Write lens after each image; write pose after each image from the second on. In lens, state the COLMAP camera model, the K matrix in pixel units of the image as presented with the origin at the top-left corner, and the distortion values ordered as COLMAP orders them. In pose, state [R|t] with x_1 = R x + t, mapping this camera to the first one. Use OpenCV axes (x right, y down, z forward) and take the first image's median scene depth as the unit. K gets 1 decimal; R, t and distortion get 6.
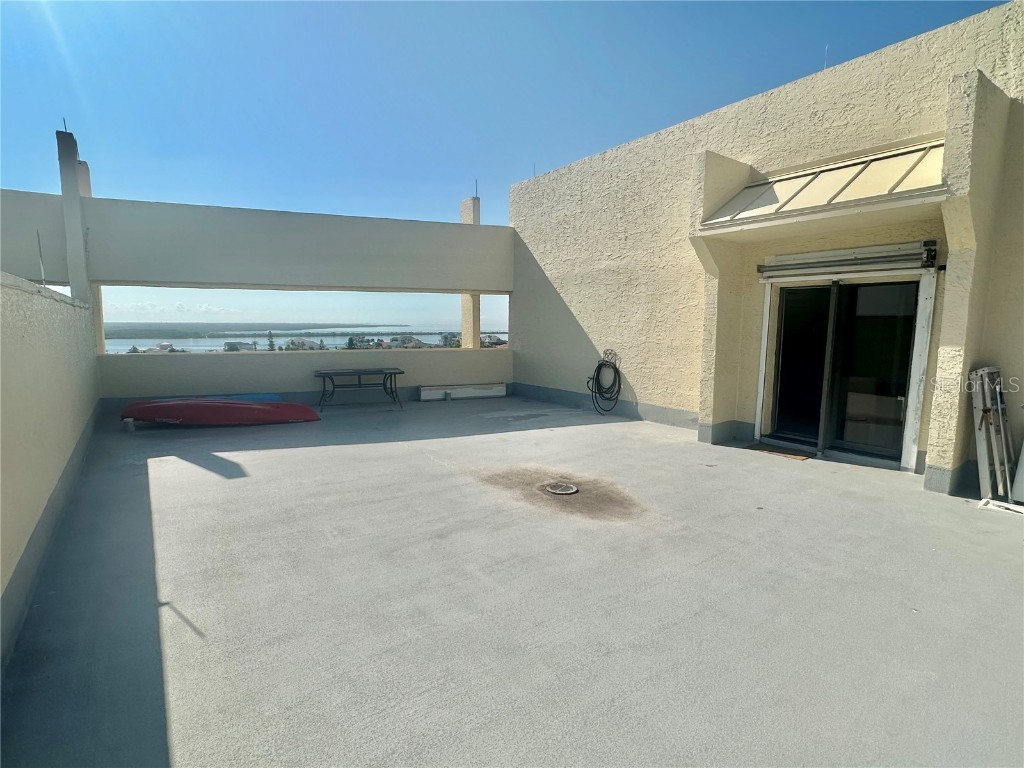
lens RADIAL K [[494.7, 0, 512.0], [0, 494.7, 384.0], [0, 0, 1]] dist [-0.003276, -0.000180]
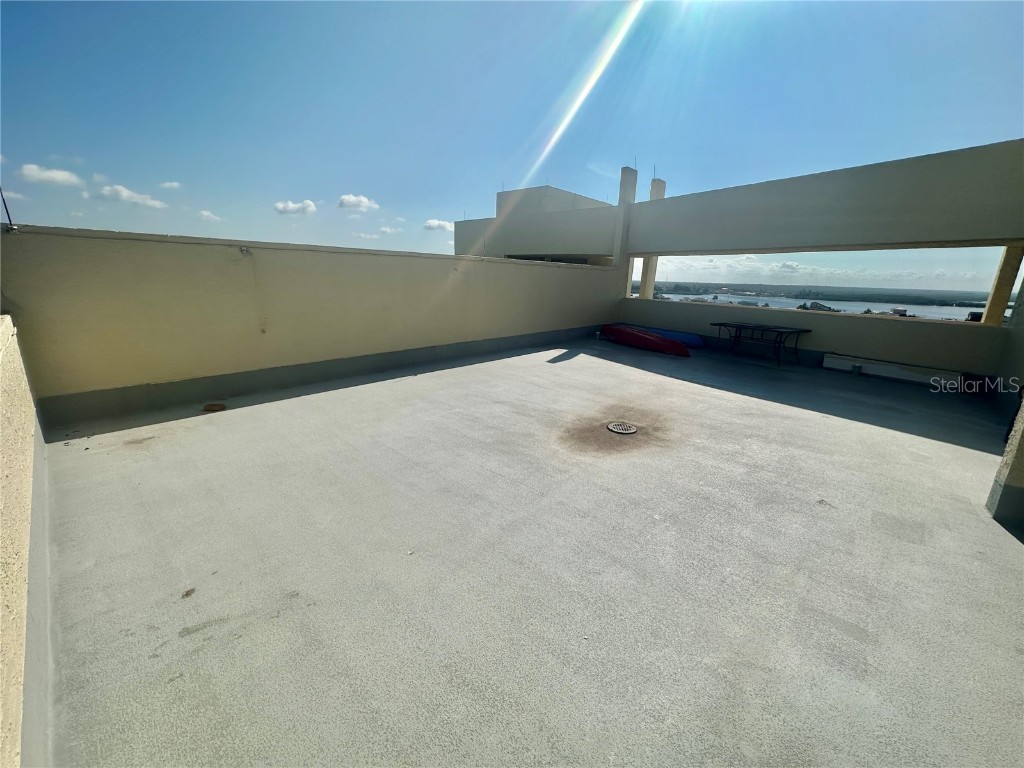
lens RADIAL K [[407.0, 0, 512.0], [0, 407.0, 384.0], [0, 0, 1]] dist [-0.002106, 0.000922]
pose [[0.237175, 0.252841, -0.937987, 0.861773], [-0.147824, 0.963686, 0.222391, -0.043168], [0.960154, 0.085912, 0.265938, 0.530792]]
